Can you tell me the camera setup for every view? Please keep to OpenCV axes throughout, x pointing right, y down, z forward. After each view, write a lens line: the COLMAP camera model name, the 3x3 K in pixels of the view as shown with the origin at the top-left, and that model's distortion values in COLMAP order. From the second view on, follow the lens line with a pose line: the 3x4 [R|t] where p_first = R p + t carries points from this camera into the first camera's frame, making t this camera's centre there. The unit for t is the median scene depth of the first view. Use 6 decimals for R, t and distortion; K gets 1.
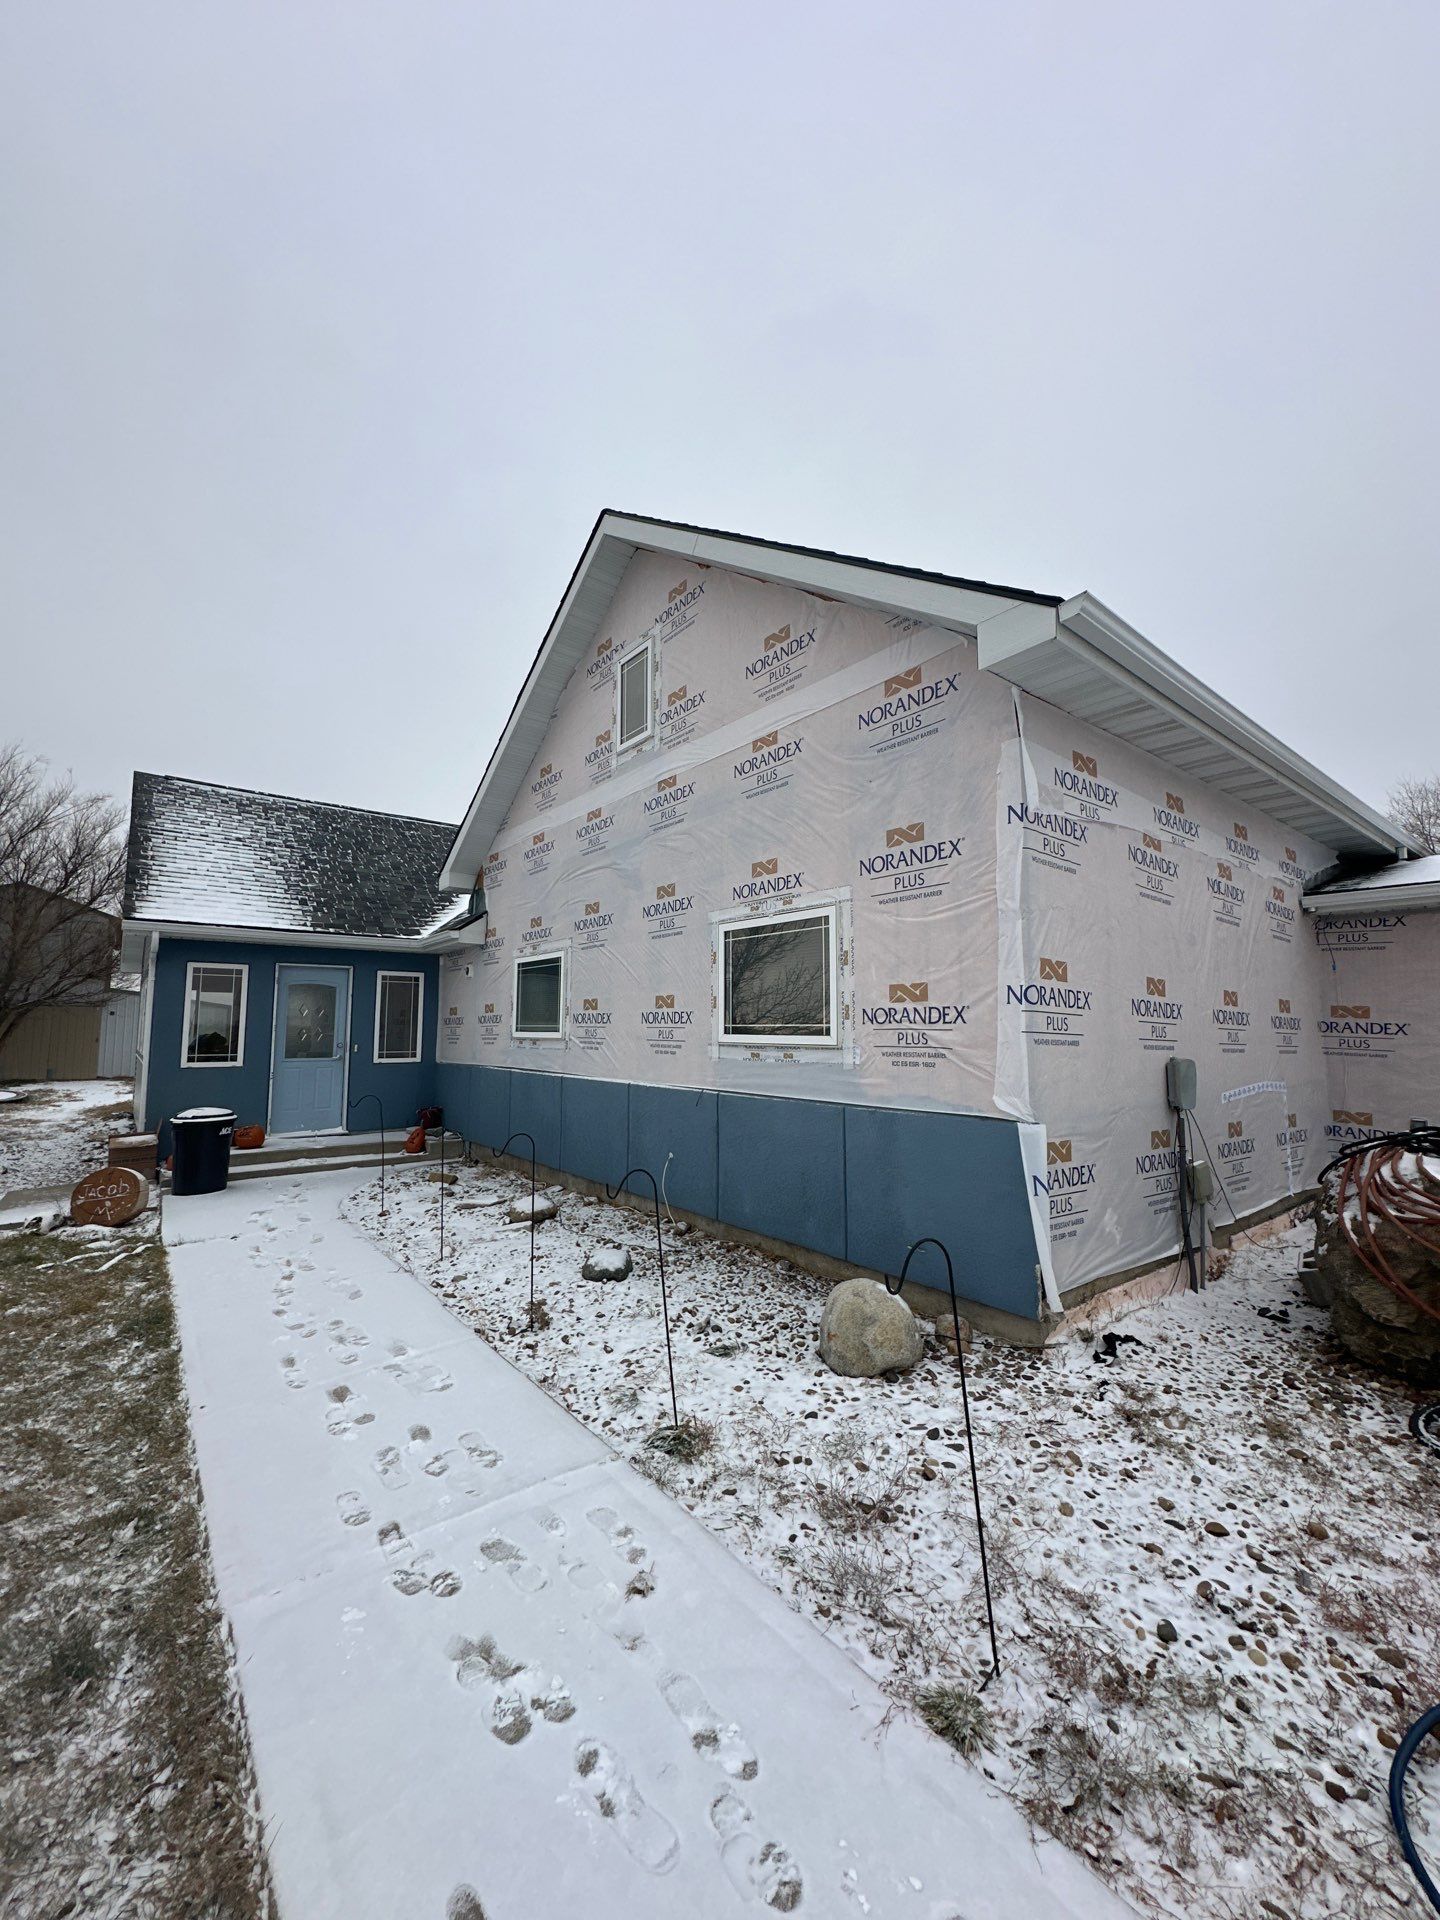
lens RADIAL K [[767.2, 0, 720.0], [0, 767.2, 960.0], [0, 0, 1]] dist [0.003507, 0.000048]
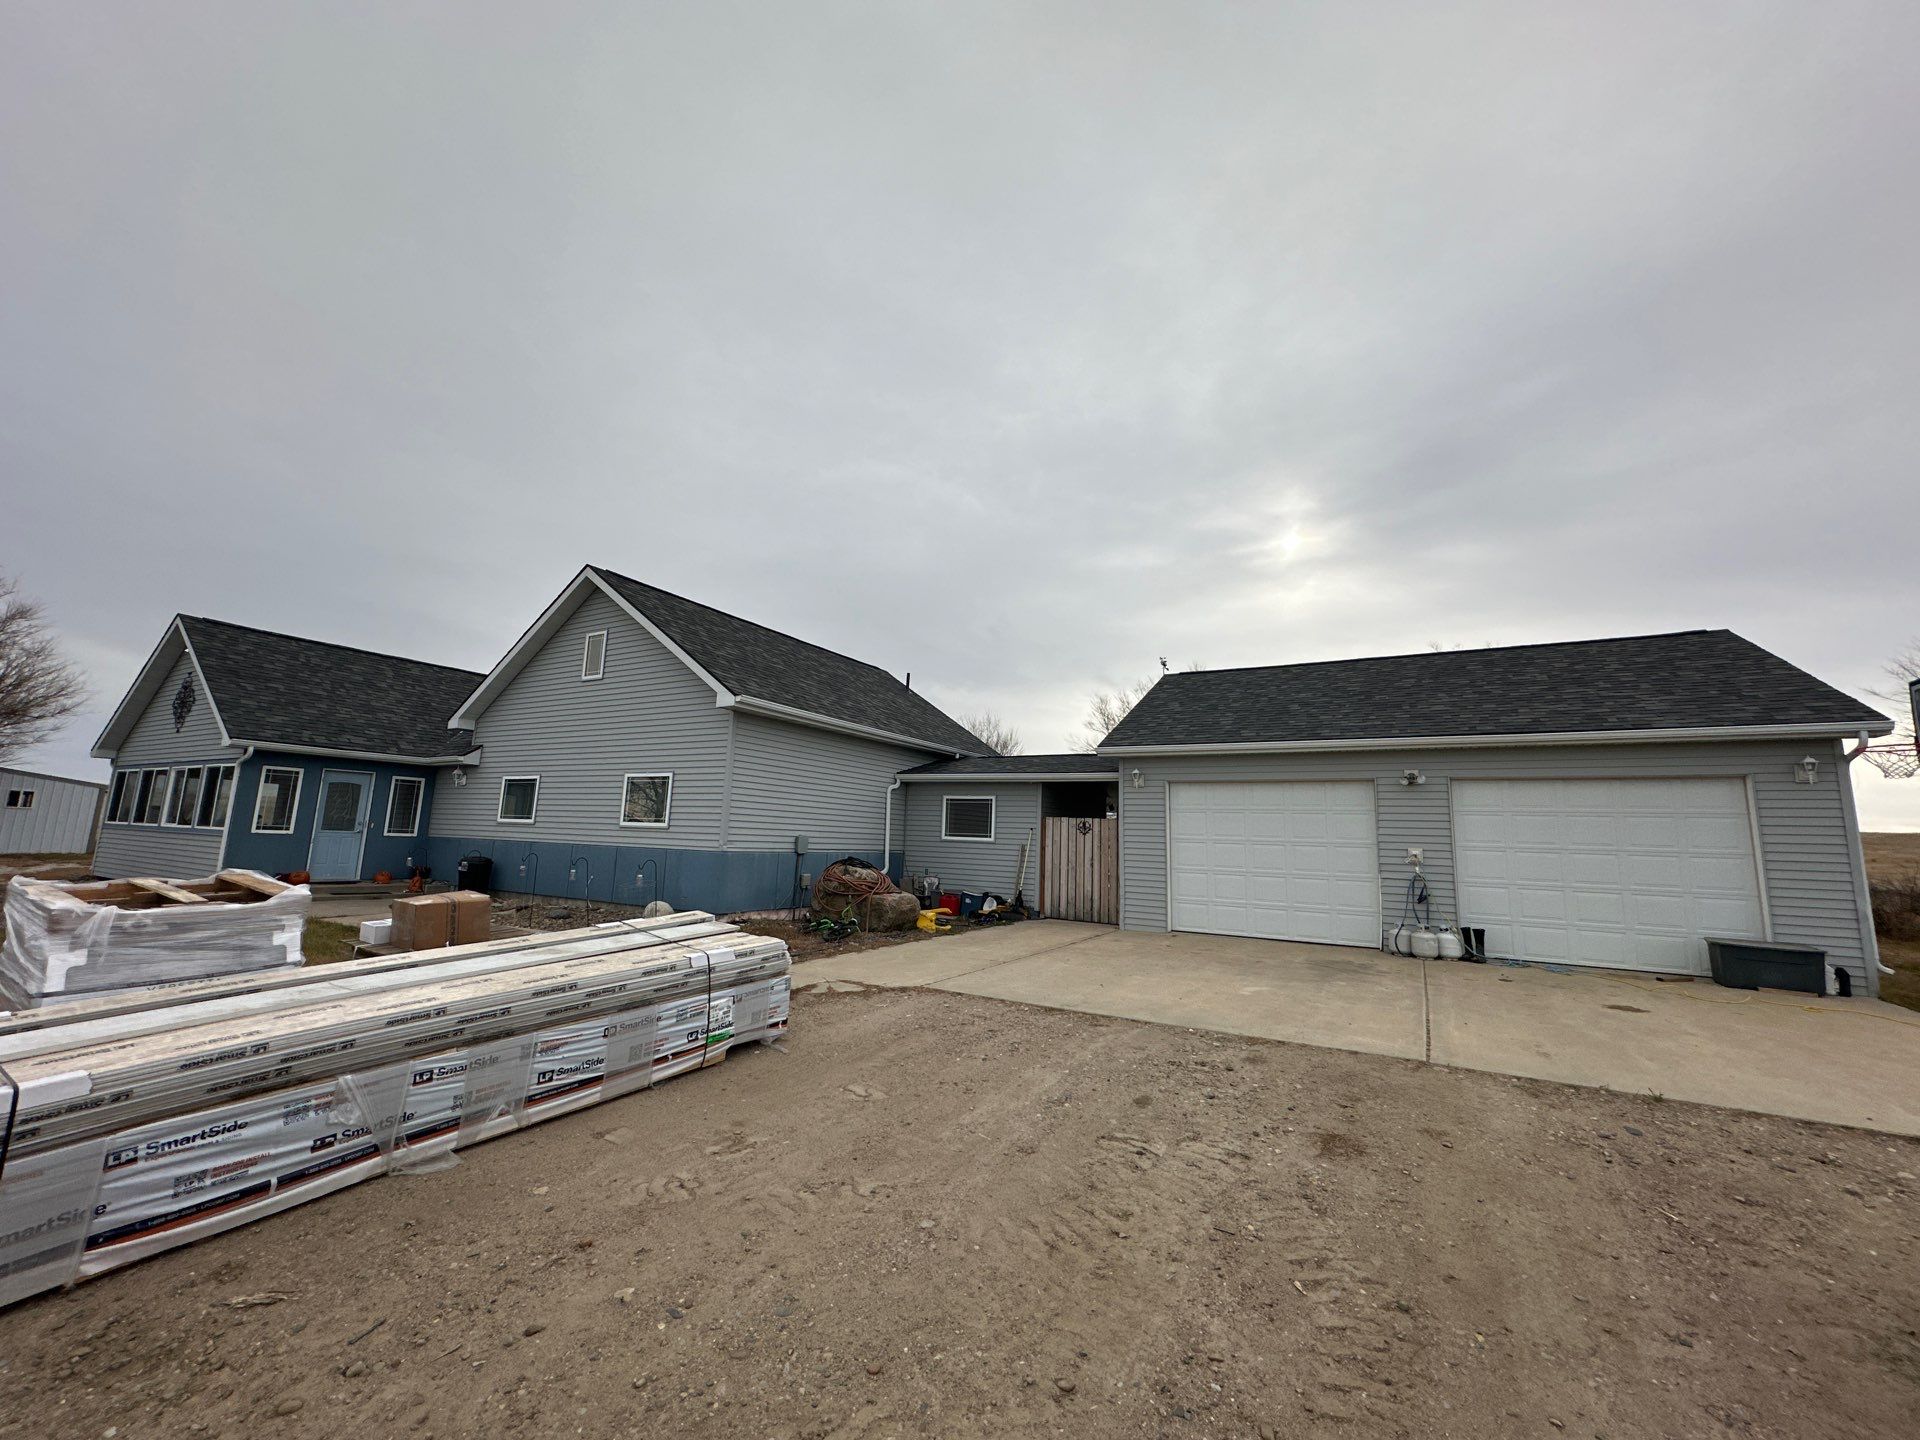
lens RADIAL K [[745.6, 0, 928.9], [0, 745.6, 717.7], [0, 0, 1]] dist [0.001700, 0.000276]
pose [[0.936418, 0.084779, 0.340490, 0.047390], [-0.059245, 0.994642, -0.084722, -0.043274], [-0.345848, 0.059163, 0.936423, -0.872436]]
